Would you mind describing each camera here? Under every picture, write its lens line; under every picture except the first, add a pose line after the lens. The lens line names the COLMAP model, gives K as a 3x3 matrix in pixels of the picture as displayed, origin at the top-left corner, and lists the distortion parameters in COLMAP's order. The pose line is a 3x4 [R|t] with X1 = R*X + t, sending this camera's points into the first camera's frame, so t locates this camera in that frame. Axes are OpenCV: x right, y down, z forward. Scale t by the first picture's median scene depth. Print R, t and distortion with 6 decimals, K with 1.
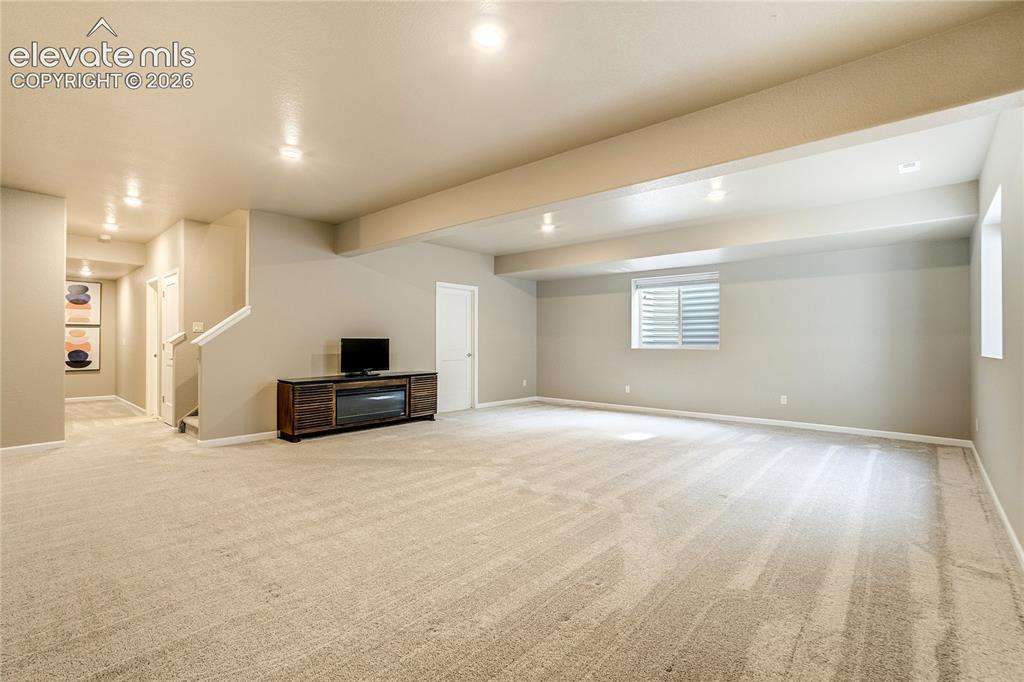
lens RADIAL K [[477.2, 0, 516.0], [0, 477.2, 337.9], [0, 0, 1]] dist [-0.039823, 0.019905]
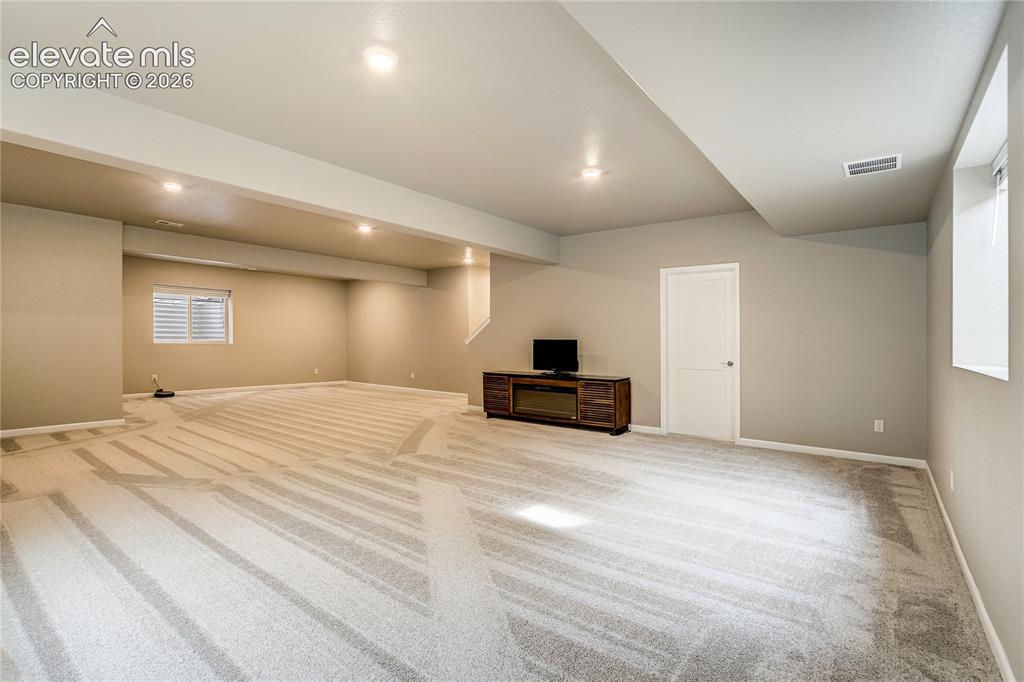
lens RADIAL K [[477.2, 0, 516.0], [0, 477.2, 337.9], [0, 0, 1]] dist [-0.039823, 0.019905]
pose [[0.070663, 0.001644, -0.997499, 0.717890], [0.002398, 0.999995, 0.001818, -0.004580], [0.997497, -0.002520, 0.070659, 0.815536]]
